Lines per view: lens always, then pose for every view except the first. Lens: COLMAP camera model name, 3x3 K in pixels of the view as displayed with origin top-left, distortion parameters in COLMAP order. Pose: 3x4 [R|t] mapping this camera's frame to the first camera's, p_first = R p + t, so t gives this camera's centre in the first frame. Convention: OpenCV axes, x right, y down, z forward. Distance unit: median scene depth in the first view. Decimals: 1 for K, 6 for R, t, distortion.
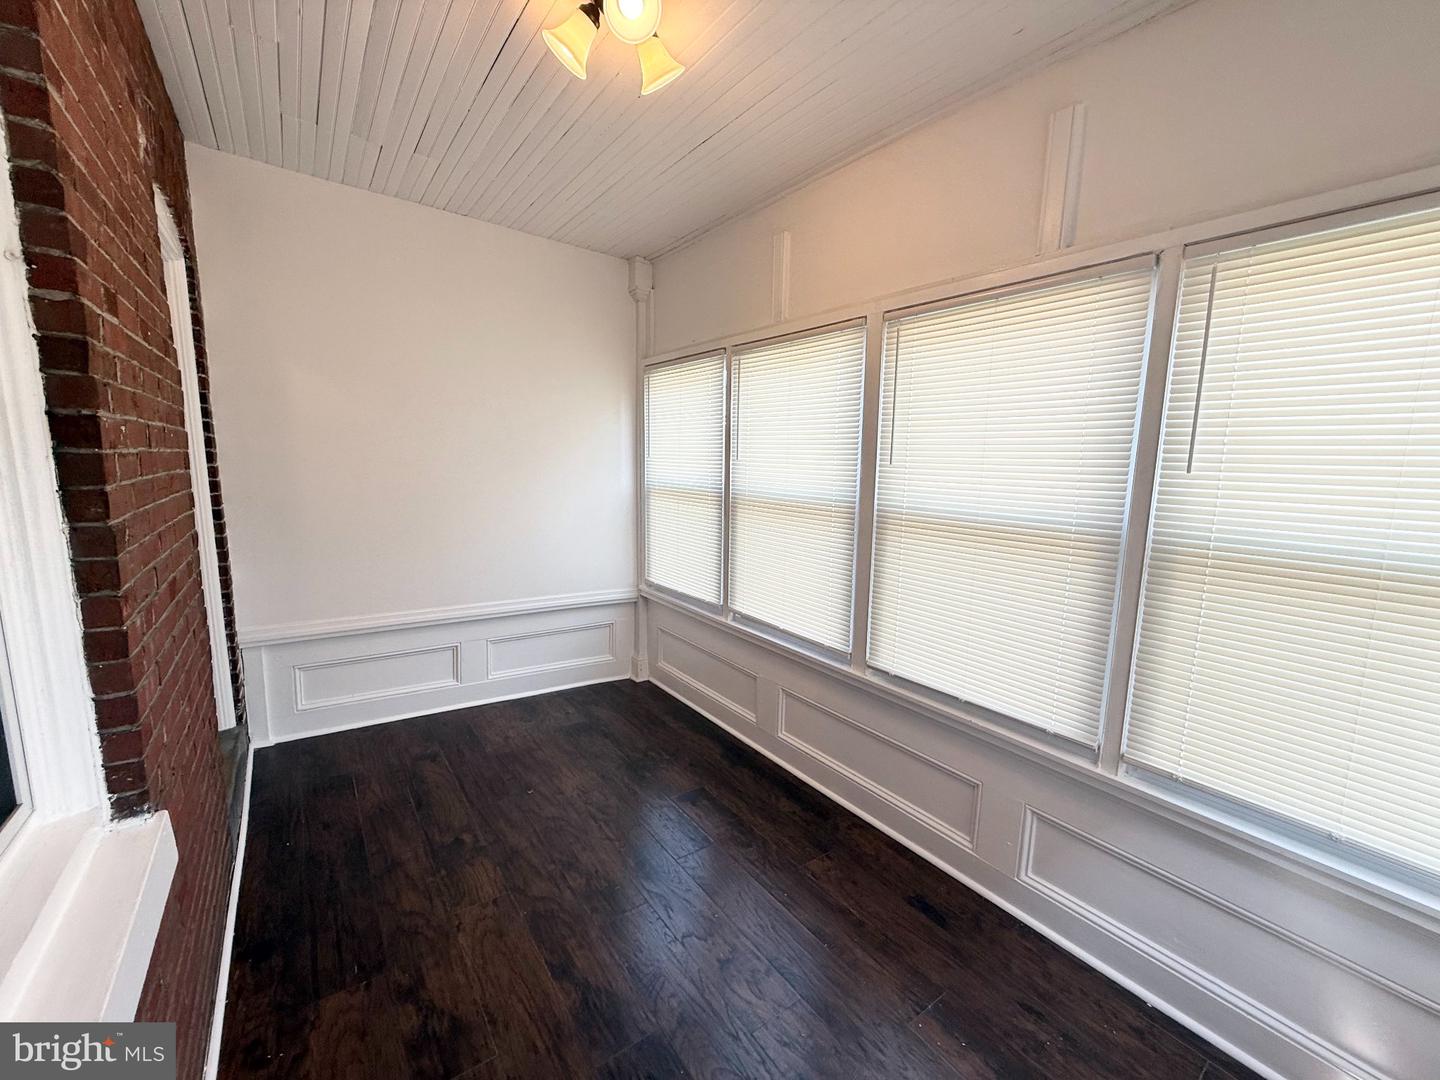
lens RADIAL K [[575.4, 0, 716.6], [0, 575.4, 538.2], [0, 0, 1]] dist [0.001549, -0.000340]
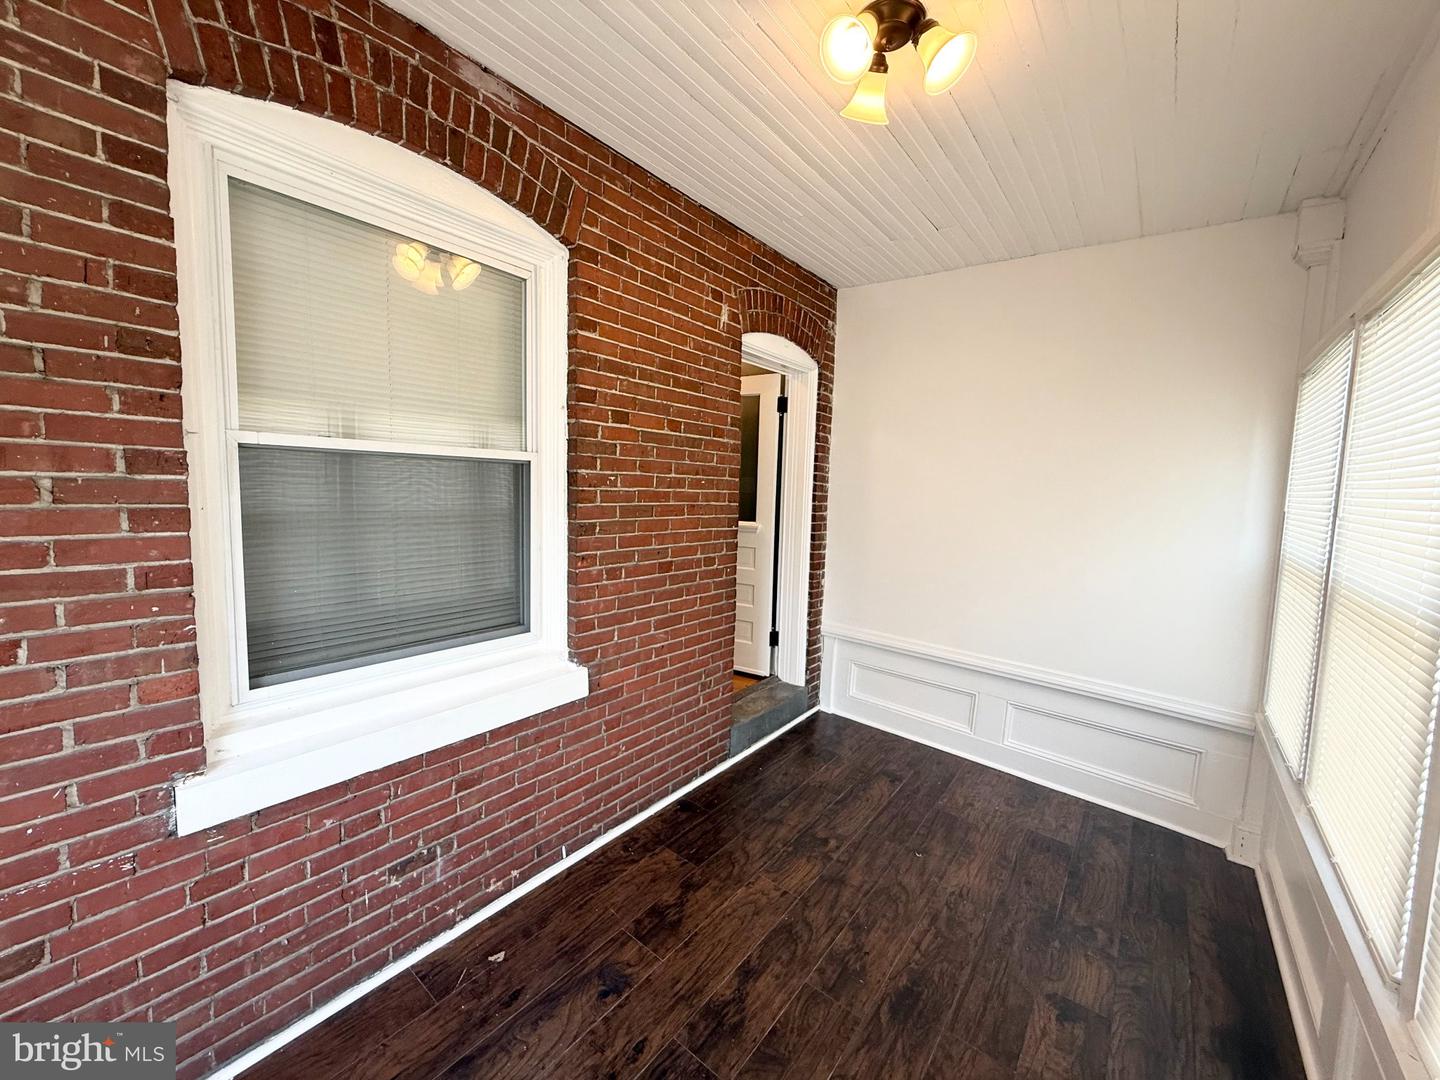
lens RADIAL K [[575.4, 0, 712.8], [0, 575.4, 539.0], [0, 0, 1]] dist [0.001549, -0.000340]
pose [[0.271438, 0.079825, -0.959140, 0.410722], [-0.162360, 0.986070, 0.036119, -0.043510], [0.948663, 0.145922, 0.280617, 0.316440]]
